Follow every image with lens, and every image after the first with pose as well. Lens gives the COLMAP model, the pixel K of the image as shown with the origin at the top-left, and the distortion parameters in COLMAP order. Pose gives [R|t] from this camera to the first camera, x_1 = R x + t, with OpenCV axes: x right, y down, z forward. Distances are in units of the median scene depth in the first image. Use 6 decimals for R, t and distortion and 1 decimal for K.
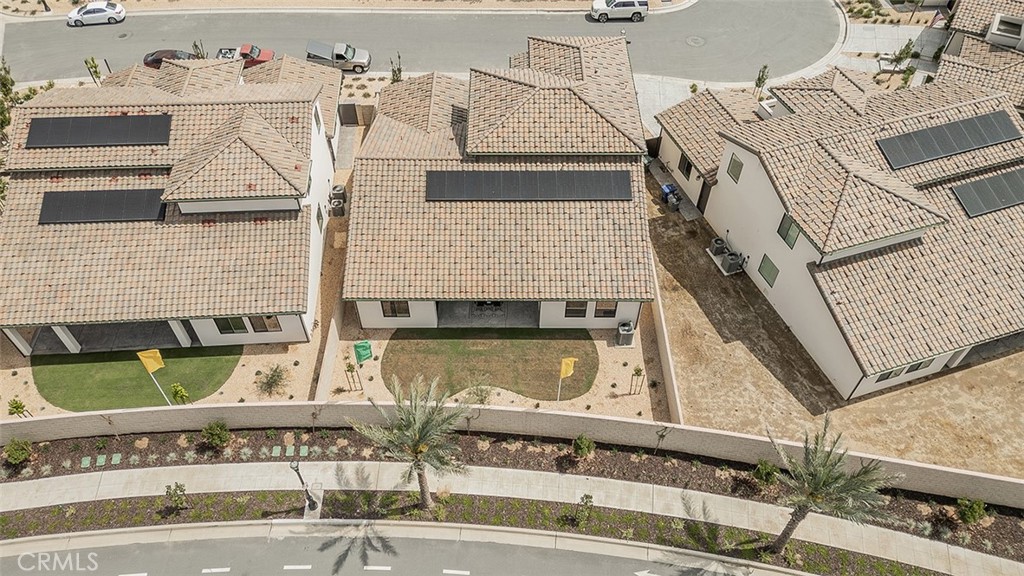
lens RADIAL K [[713.7, 0, 511.1], [0, 713.7, 308.6], [0, 0, 1]] dist [0.103753, -0.094792]
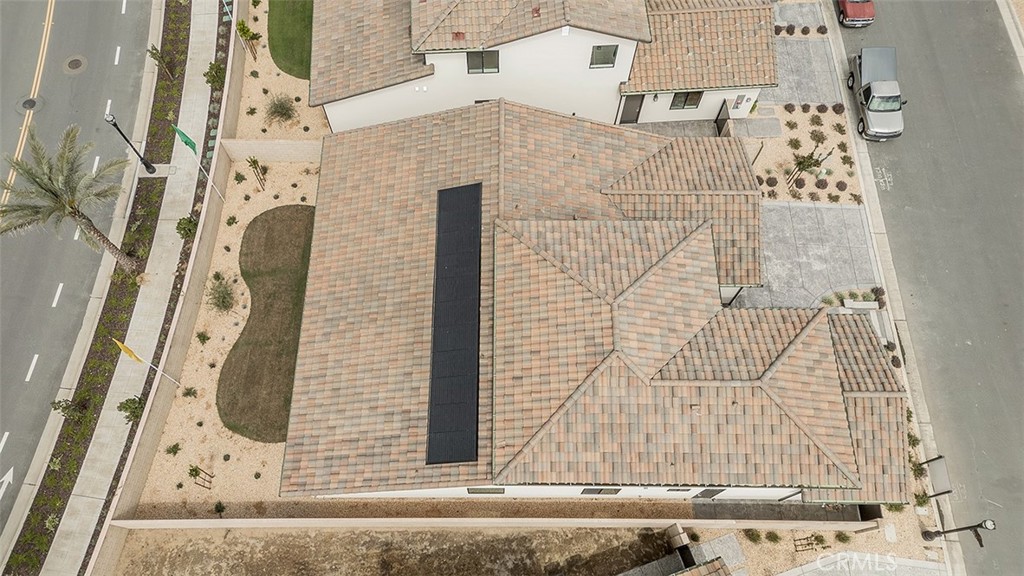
lens RADIAL K [[720.4, 0, 509.5], [0, 720.4, 307.4], [0, 0, 1]] dist [0.076803, -0.057953]
pose [[-0.004240, 0.916786, -0.399355, 0.305532], [-0.773293, 0.250204, 0.582594, -0.636257], [0.634034, 0.311289, 0.707884, 0.556410]]
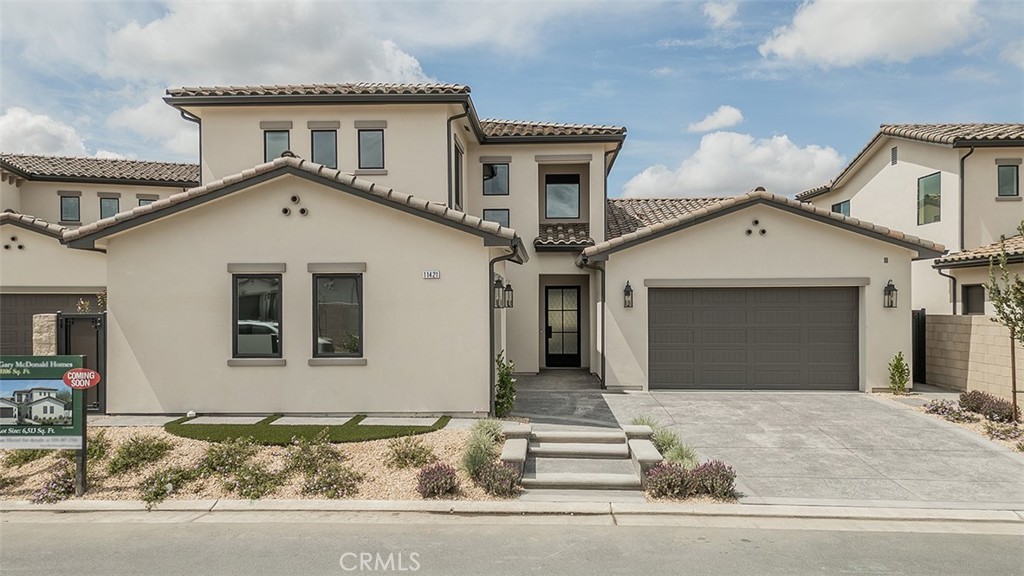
lens RADIAL K [[715.8, 0, 510.5], [0, 715.8, 307.9], [0, 0, 1]] dist [0.074782, -0.040602]
pose [[-0.998389, -0.000630, 0.056740, -0.016394], [0.043136, 0.641235, 0.766131, -0.688307], [-0.036867, 0.767344, -0.640174, 1.575581]]
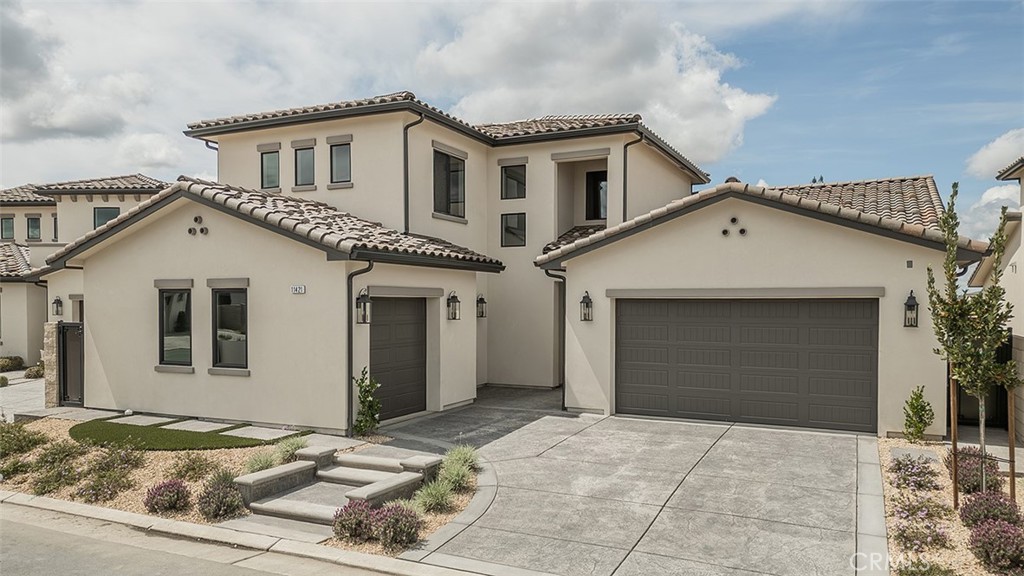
lens RADIAL K [[727.2, 0, 511.3], [0, 727.2, 322.1], [0, 0, 1]] dist [0.047896, -0.001312]
pose [[-0.896774, -0.017333, 0.442150, -0.191670], [0.334906, 0.626479, 0.703820, -0.644497], [-0.289197, 0.779245, -0.556005, 1.527418]]
